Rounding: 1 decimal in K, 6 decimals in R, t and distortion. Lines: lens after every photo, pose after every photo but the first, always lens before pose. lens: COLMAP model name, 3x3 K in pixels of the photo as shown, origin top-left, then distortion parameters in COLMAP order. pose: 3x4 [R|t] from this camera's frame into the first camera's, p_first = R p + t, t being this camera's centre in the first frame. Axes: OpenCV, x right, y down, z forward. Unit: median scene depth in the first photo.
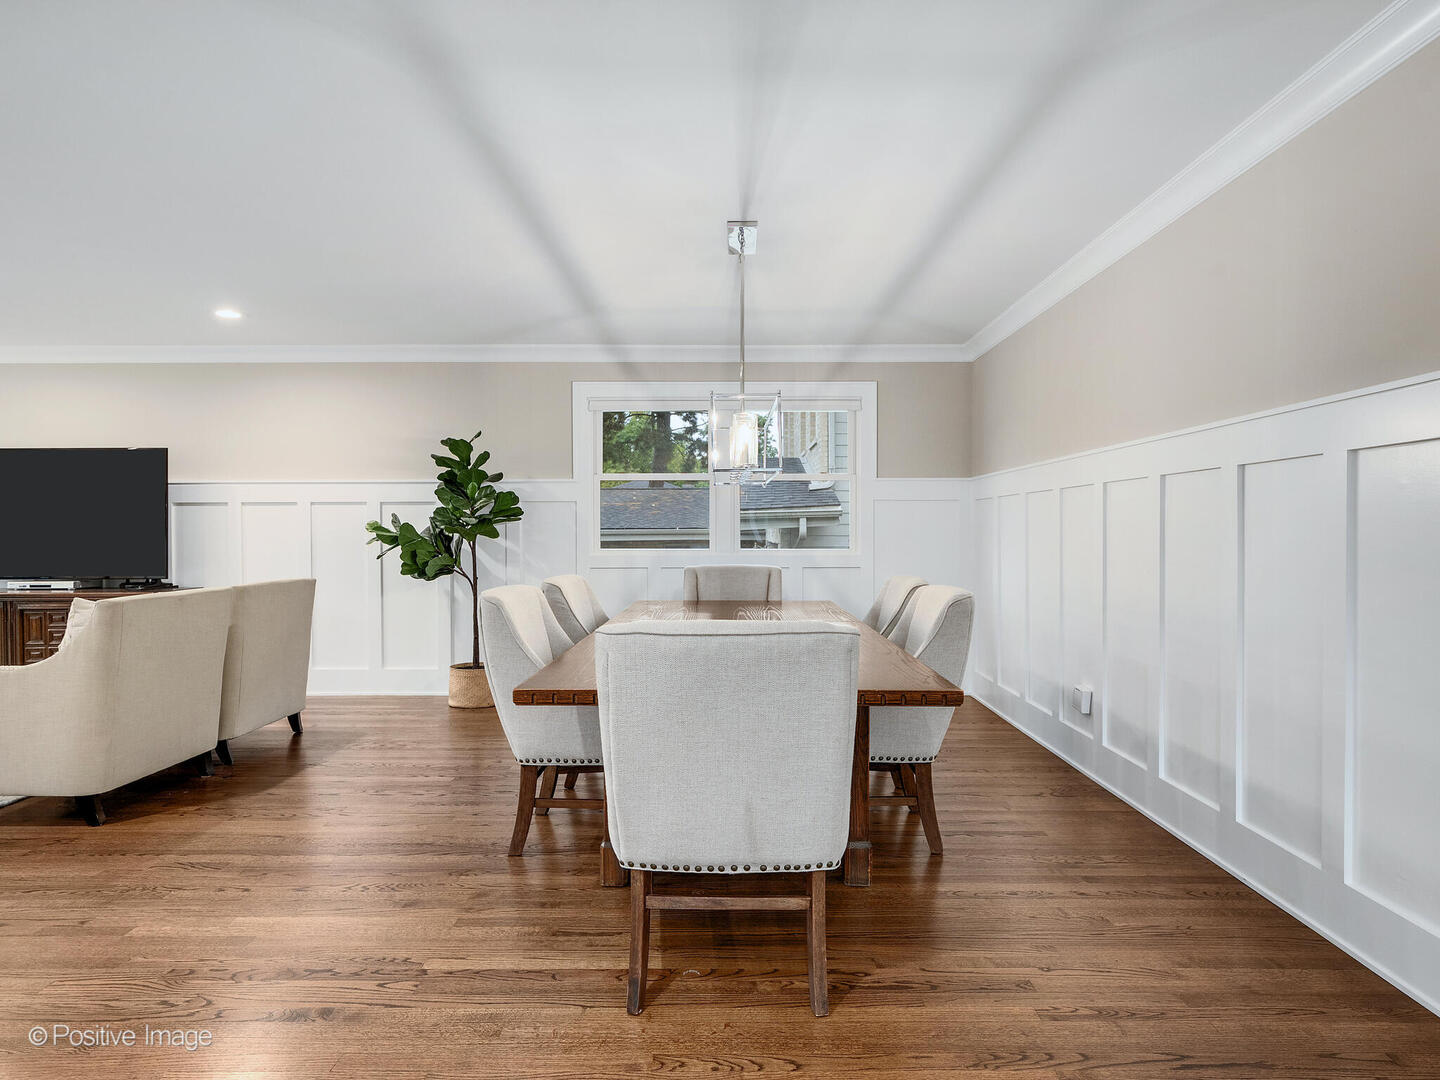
lens RADIAL K [[803.2, 0, 728.6], [0, 803.2, 546.8], [0, 0, 1]] dist [0.001939, 0.000010]
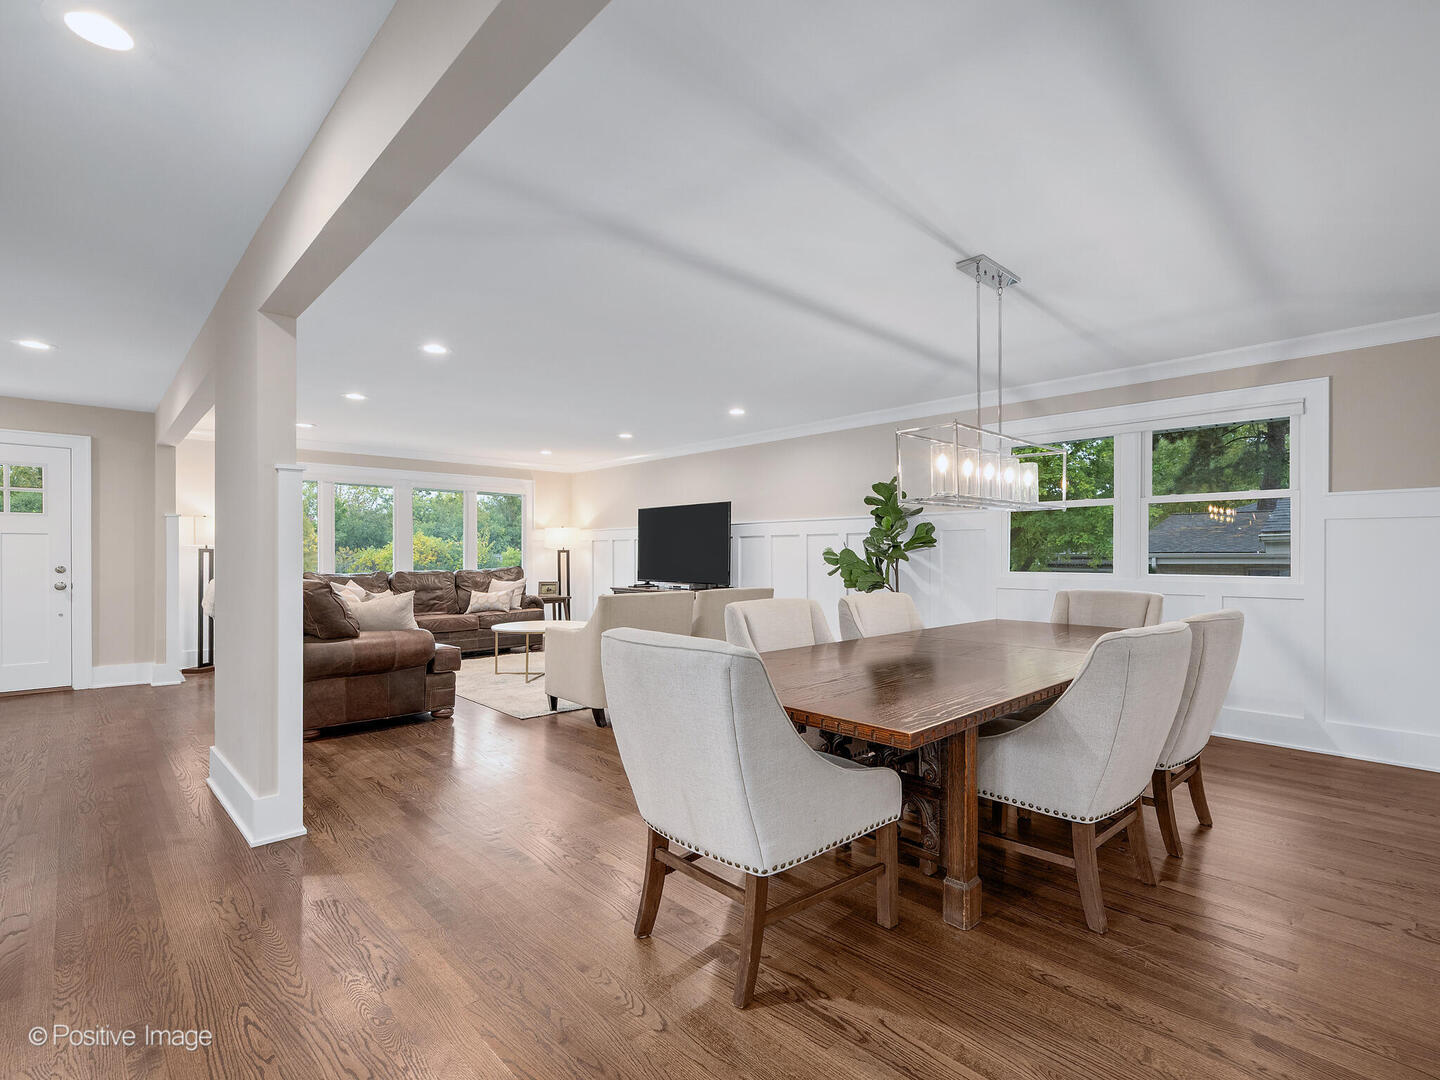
lens RADIAL K [[664.5, 0, 786.1], [0, 664.5, 560.4], [0, 0, 1]] dist [0.003521, -0.001068]
pose [[0.734737, 0.008741, -0.678295, 0.260033], [-0.015339, 0.999875, -0.003730, -0.005361], [0.678178, 0.013145, 0.734780, 0.127493]]
